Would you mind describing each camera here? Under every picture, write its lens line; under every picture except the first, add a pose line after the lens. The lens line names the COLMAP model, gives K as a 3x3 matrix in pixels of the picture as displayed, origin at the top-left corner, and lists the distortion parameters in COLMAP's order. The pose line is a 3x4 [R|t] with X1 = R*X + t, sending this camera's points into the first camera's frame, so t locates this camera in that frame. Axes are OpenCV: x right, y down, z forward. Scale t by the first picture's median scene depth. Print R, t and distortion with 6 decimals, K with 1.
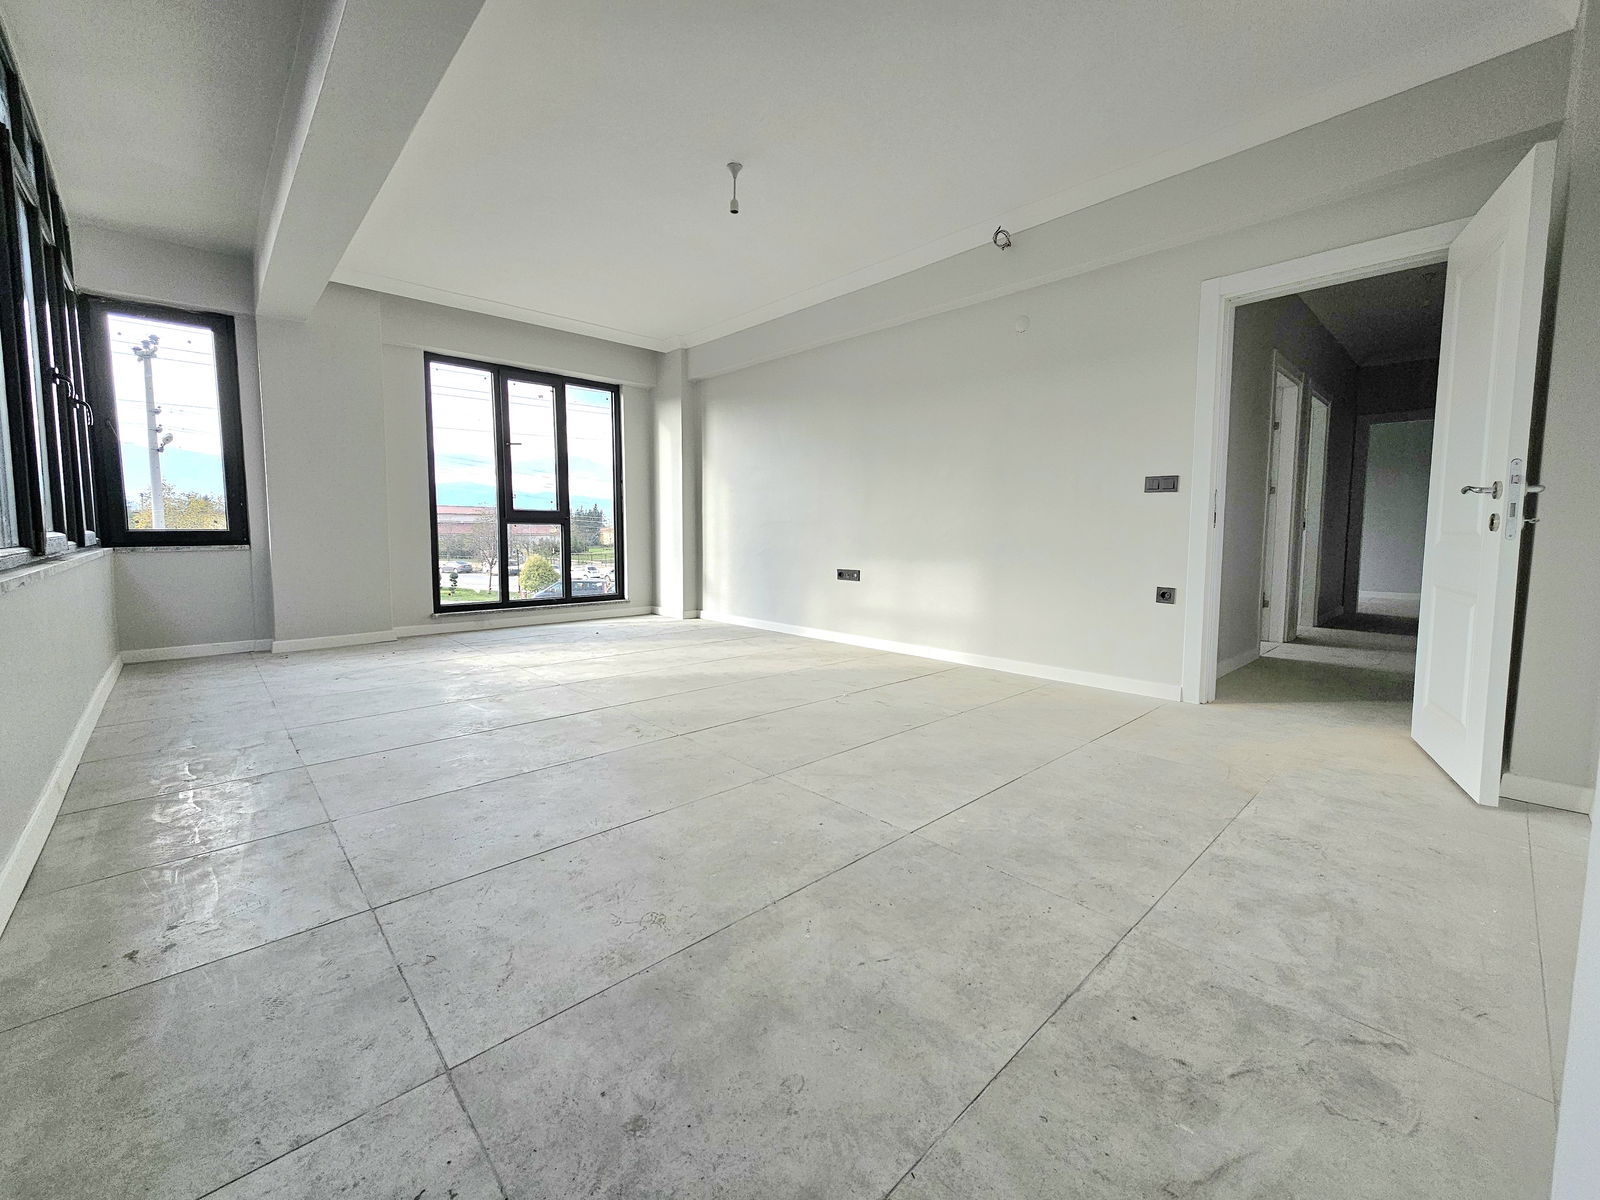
lens RADIAL K [[652.3, 0, 803.3], [0, 652.3, 584.4], [0, 0, 1]] dist [-0.000920, 0.000874]
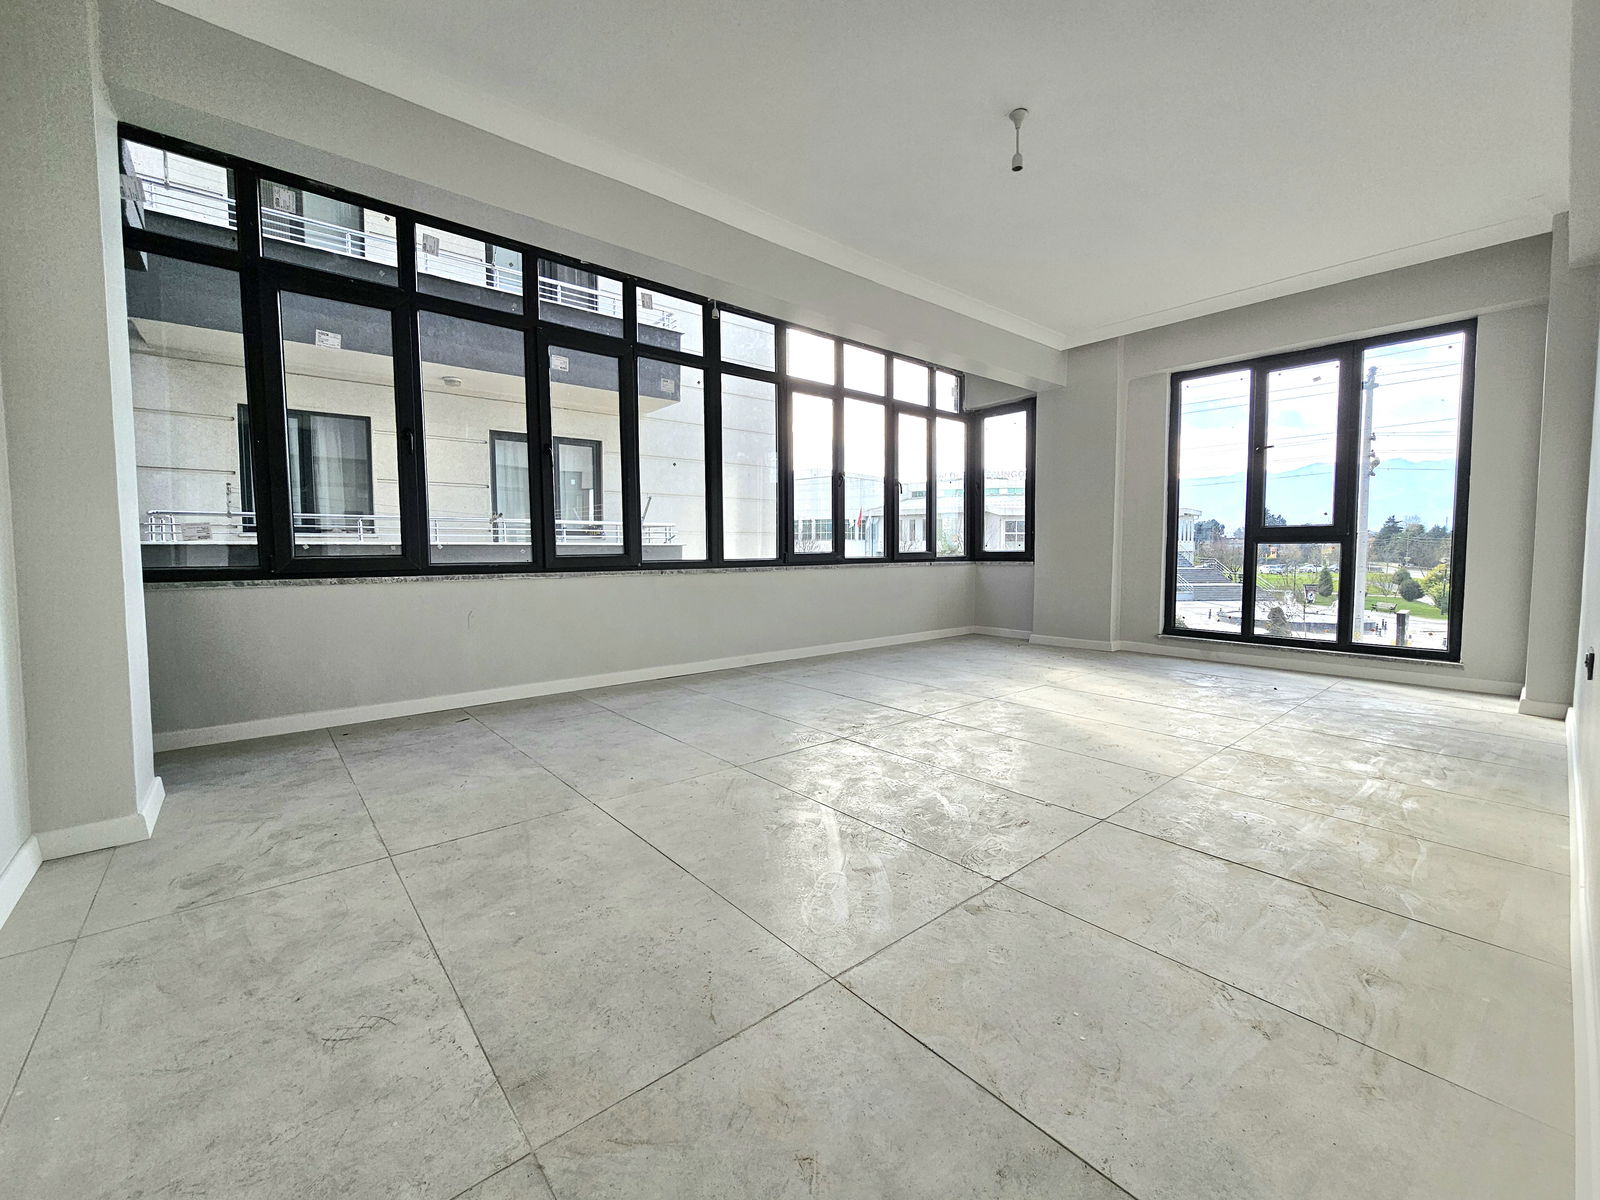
lens RADIAL K [[652.3, 0, 797.3], [0, 652.3, 600.2], [0, 0, 1]] dist [-0.000920, 0.000874]
pose [[-0.051570, 0.075996, -0.995774, 1.257679], [-0.080827, 0.993512, 0.080009, -0.116367], [0.995393, 0.084611, -0.045093, 1.329367]]
